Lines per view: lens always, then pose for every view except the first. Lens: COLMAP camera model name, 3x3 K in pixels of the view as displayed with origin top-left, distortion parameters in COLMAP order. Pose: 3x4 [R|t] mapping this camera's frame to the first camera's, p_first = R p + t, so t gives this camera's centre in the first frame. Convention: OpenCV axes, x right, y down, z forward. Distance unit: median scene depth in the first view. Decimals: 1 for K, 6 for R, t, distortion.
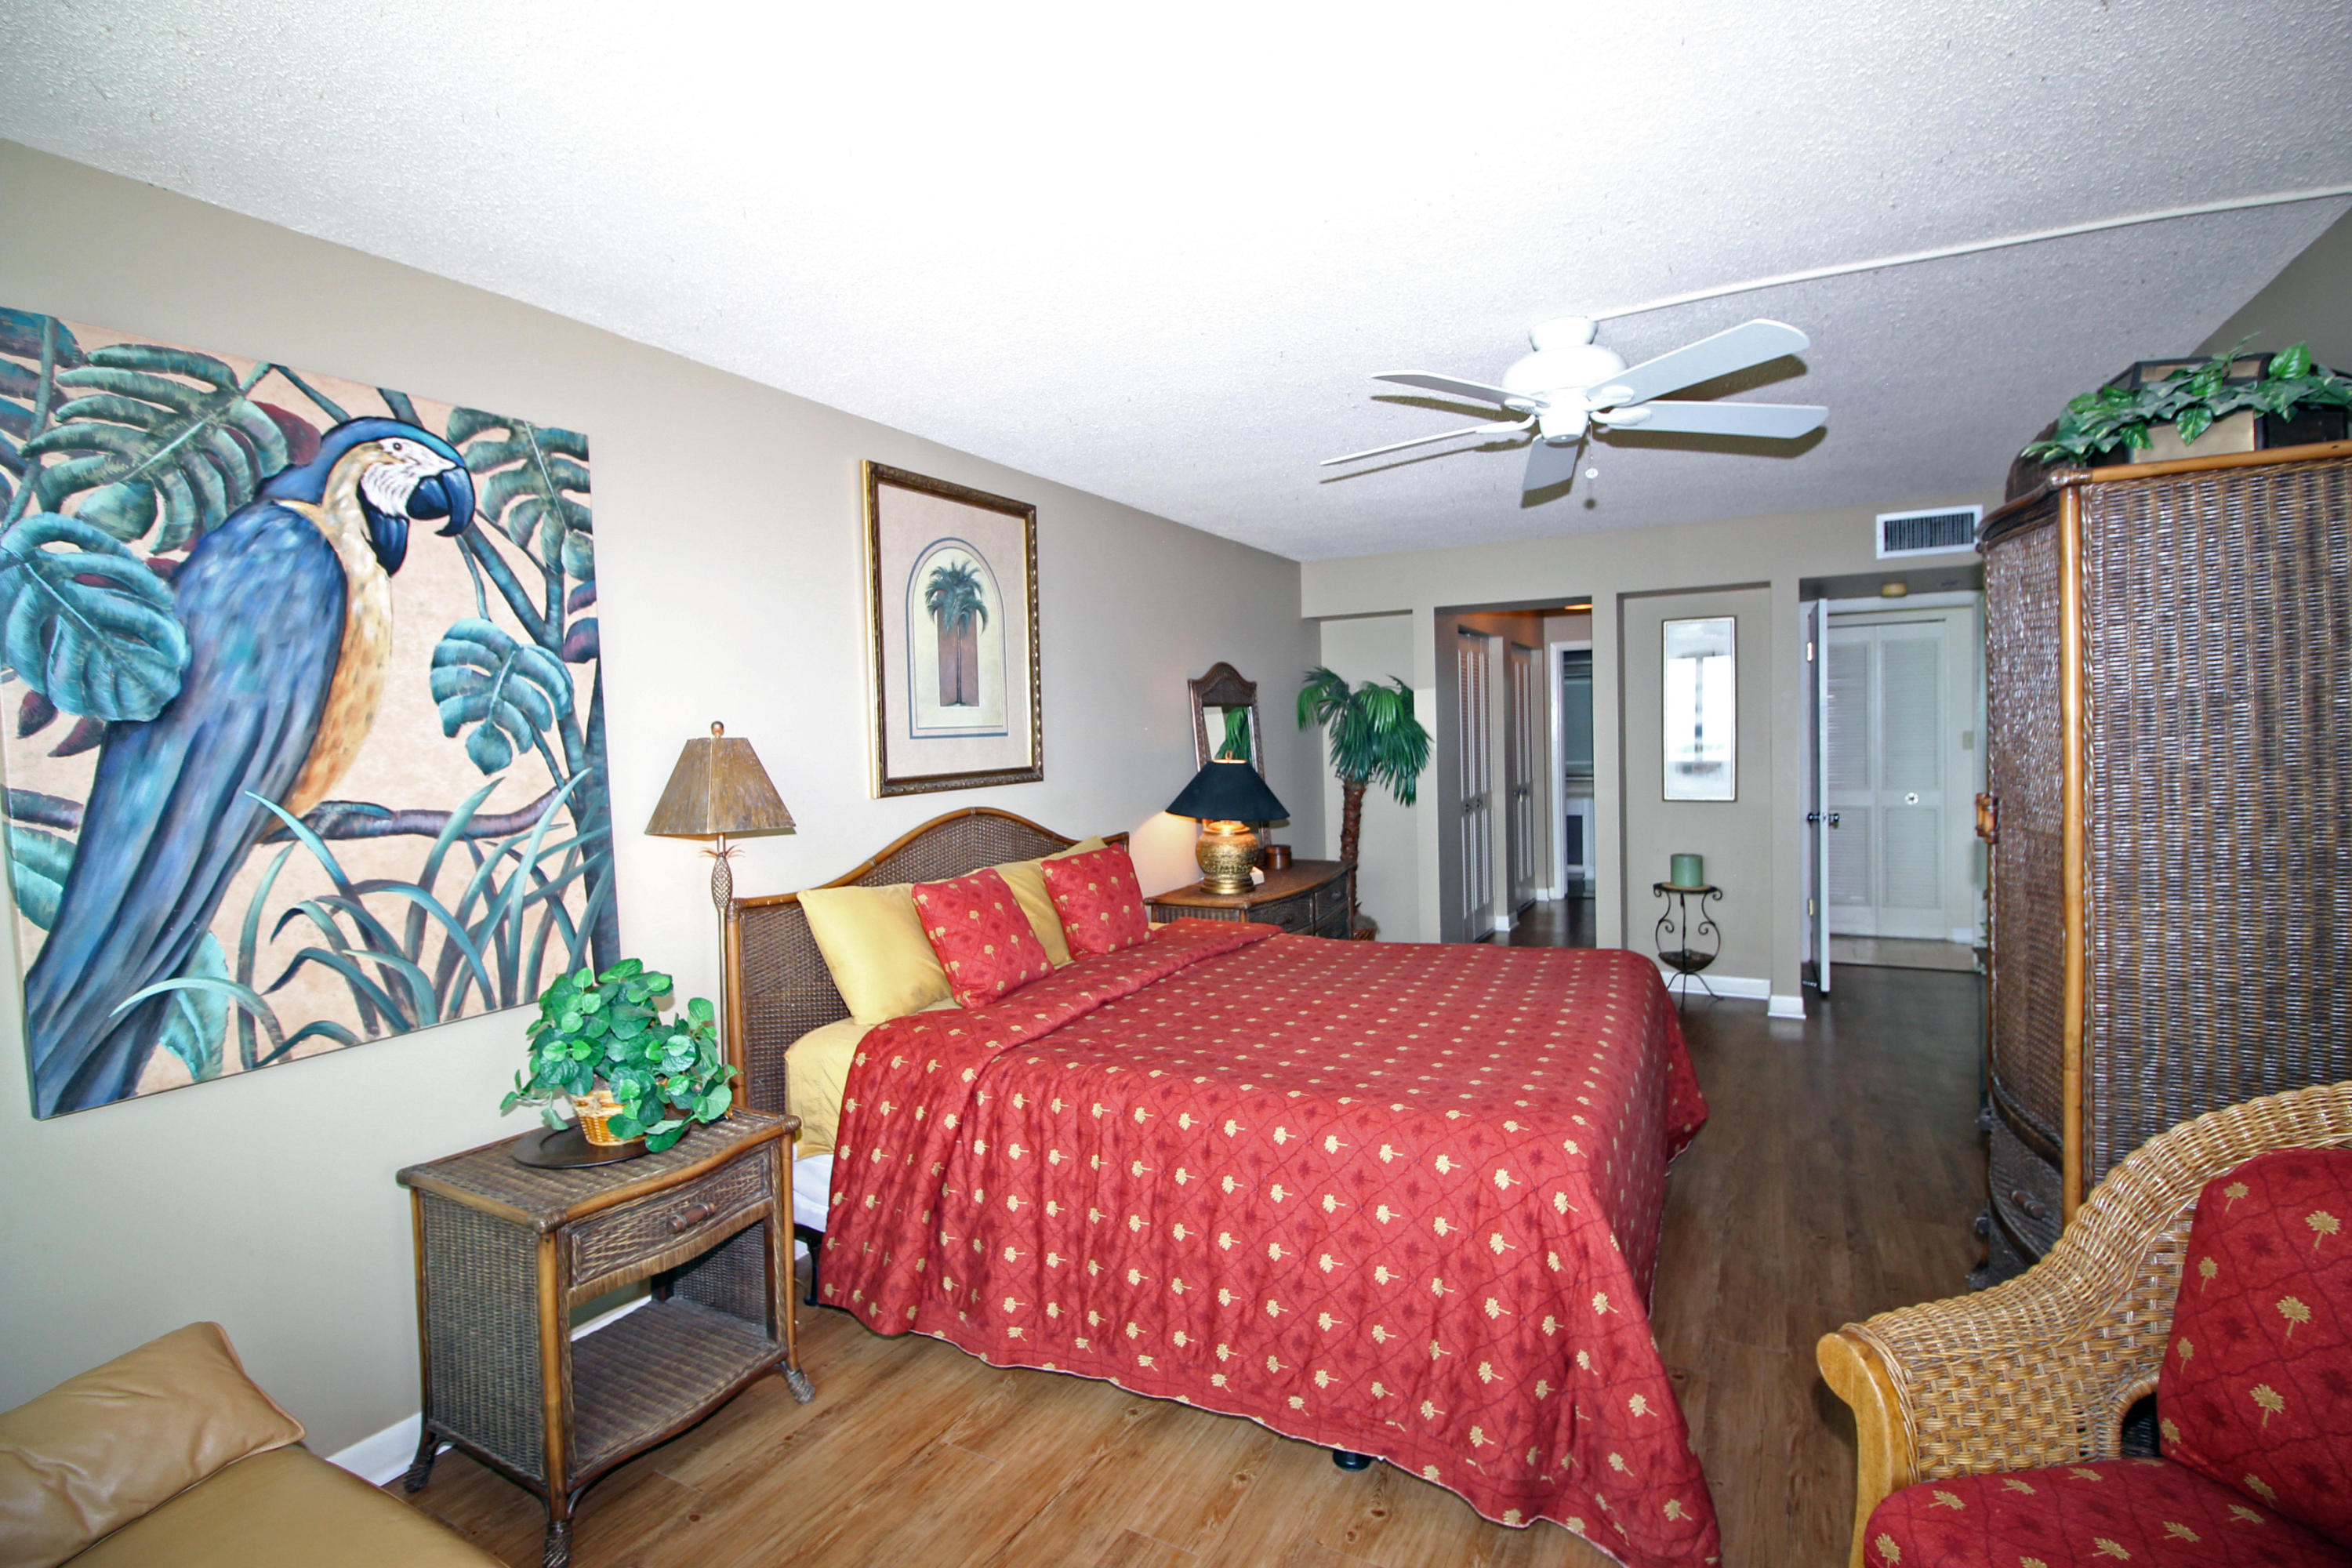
lens RADIAL K [[1102.1, 0, 1180.1], [0, 1102.1, 777.5], [0, 0, 1]] dist [-0.013100, -0.000242]
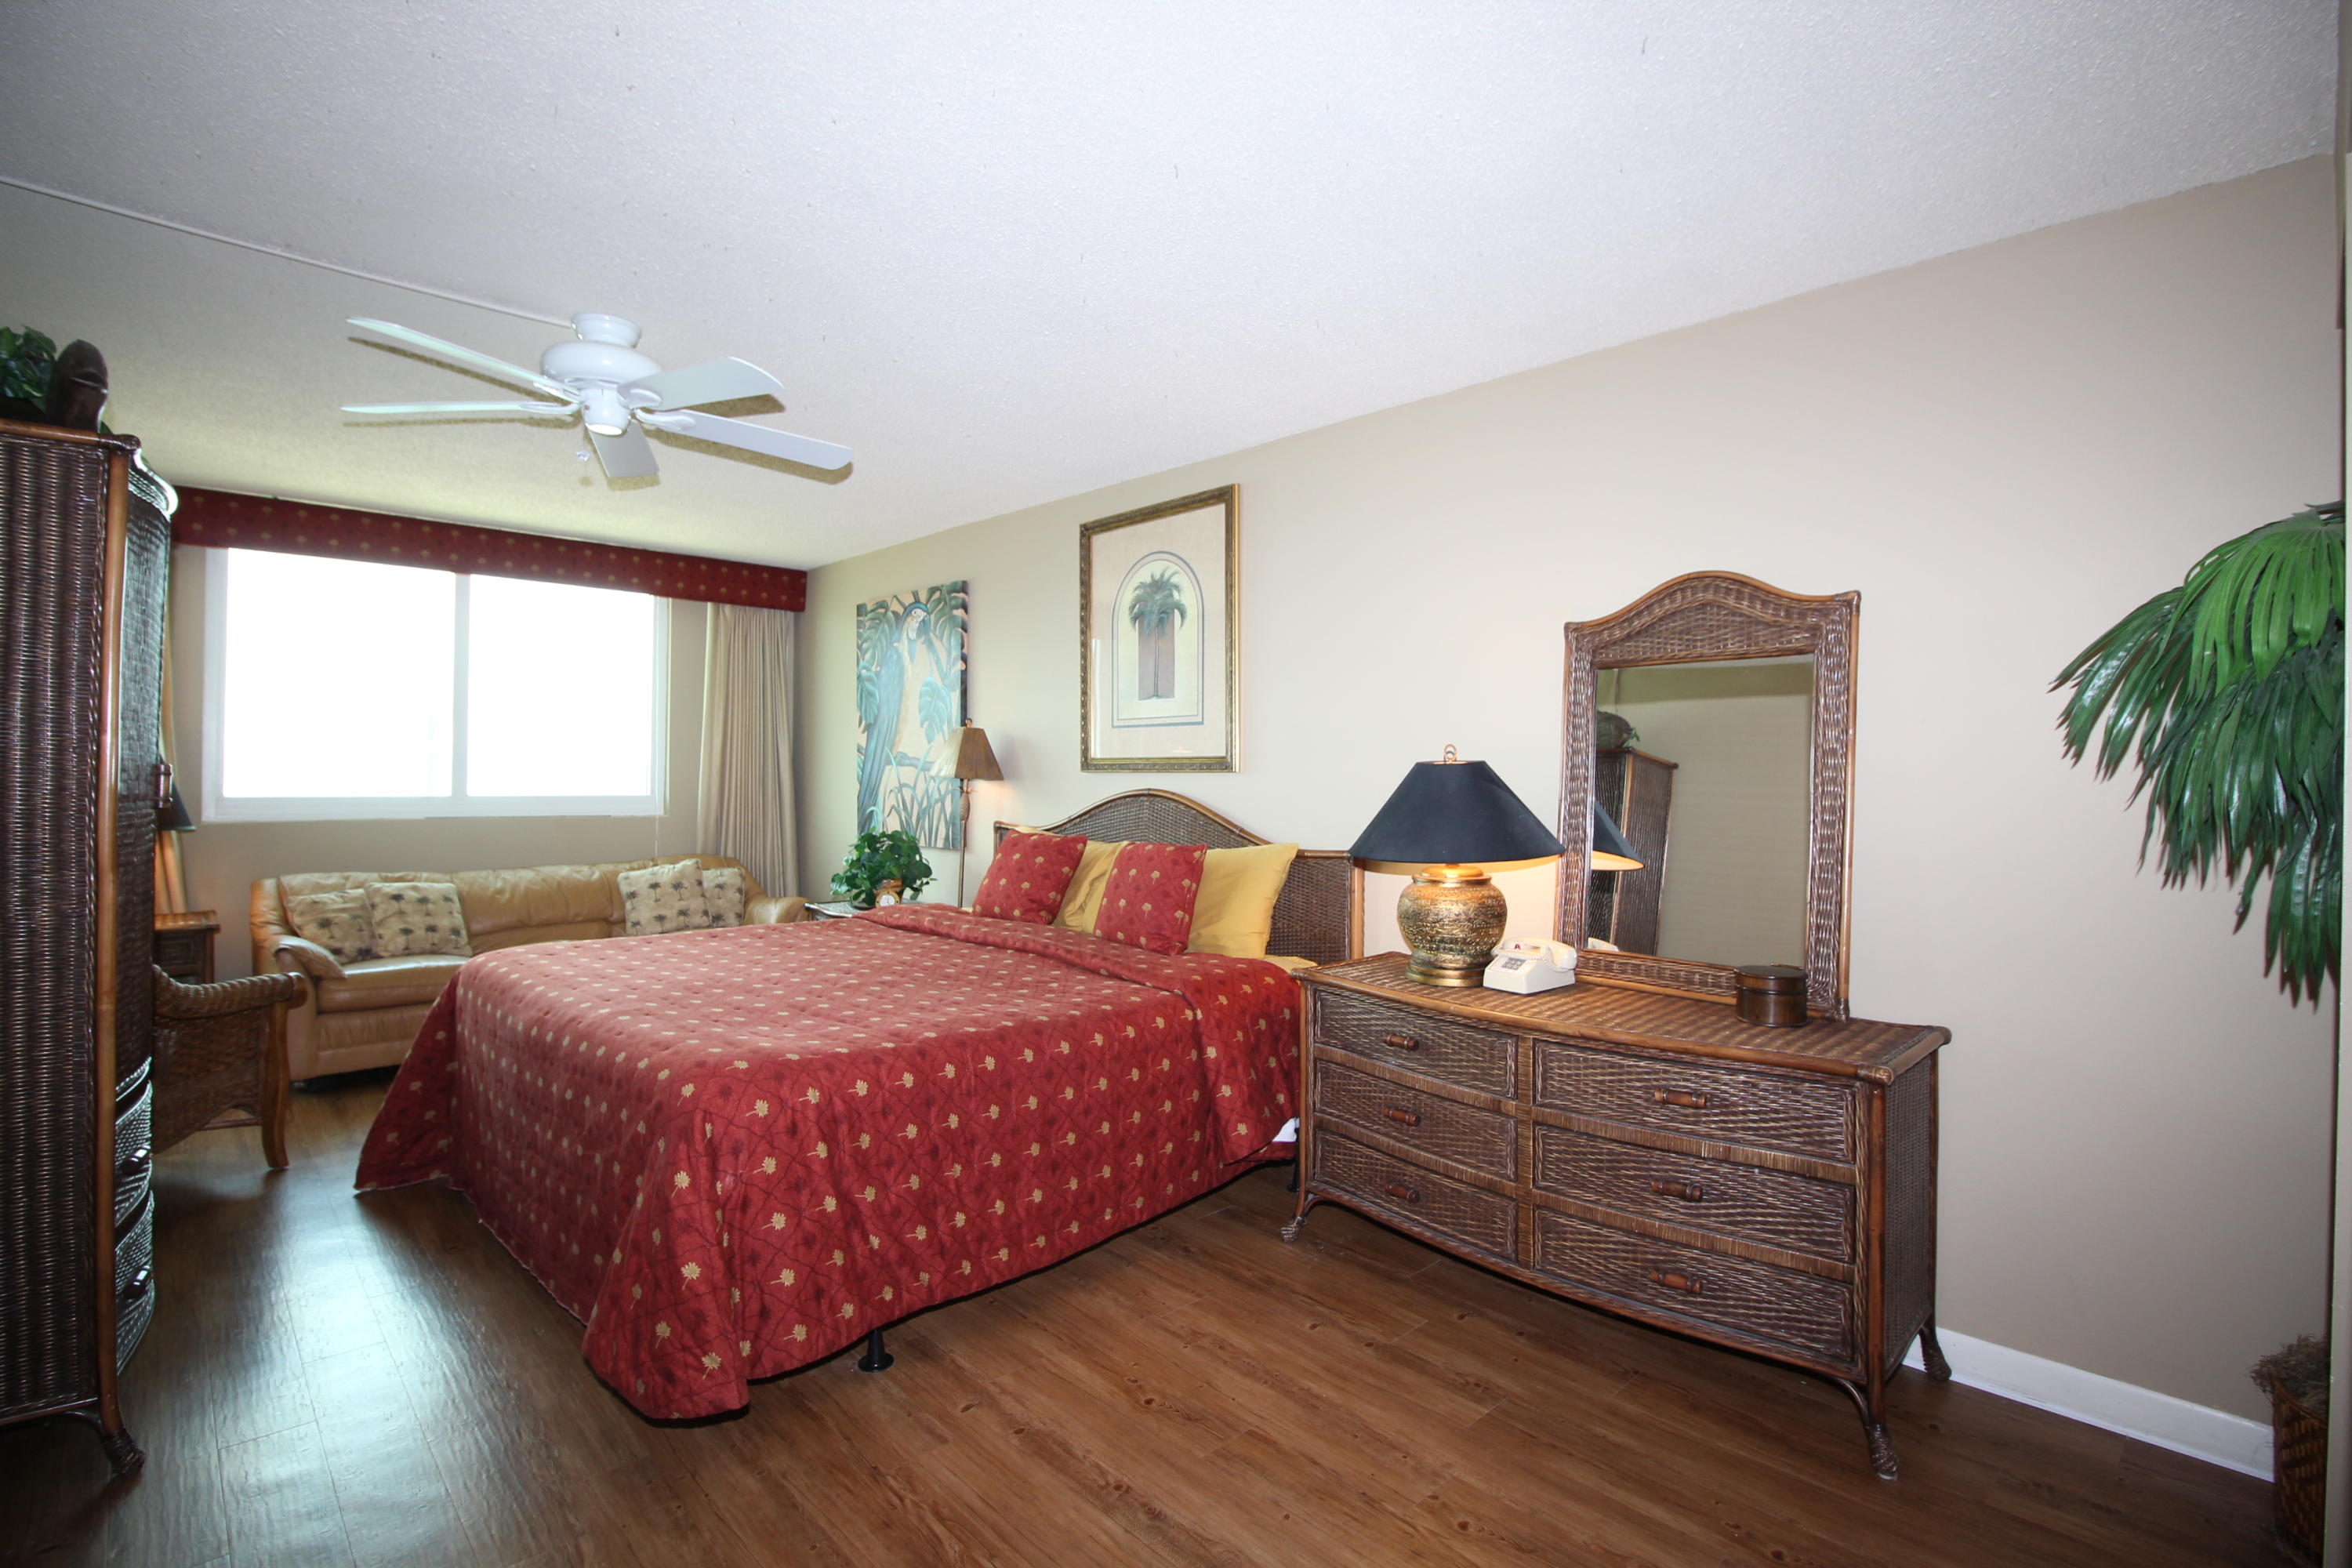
lens RADIAL K [[1102.1, 0, 1179.0], [0, 1102.1, 772.1], [0, 0, 1]] dist [-0.013100, -0.000242]
pose [[-0.318474, 0.018946, -0.947742, 0.906715], [-0.047041, 0.998253, 0.035763, -0.032759], [0.946763, 0.055973, -0.317027, 1.448979]]
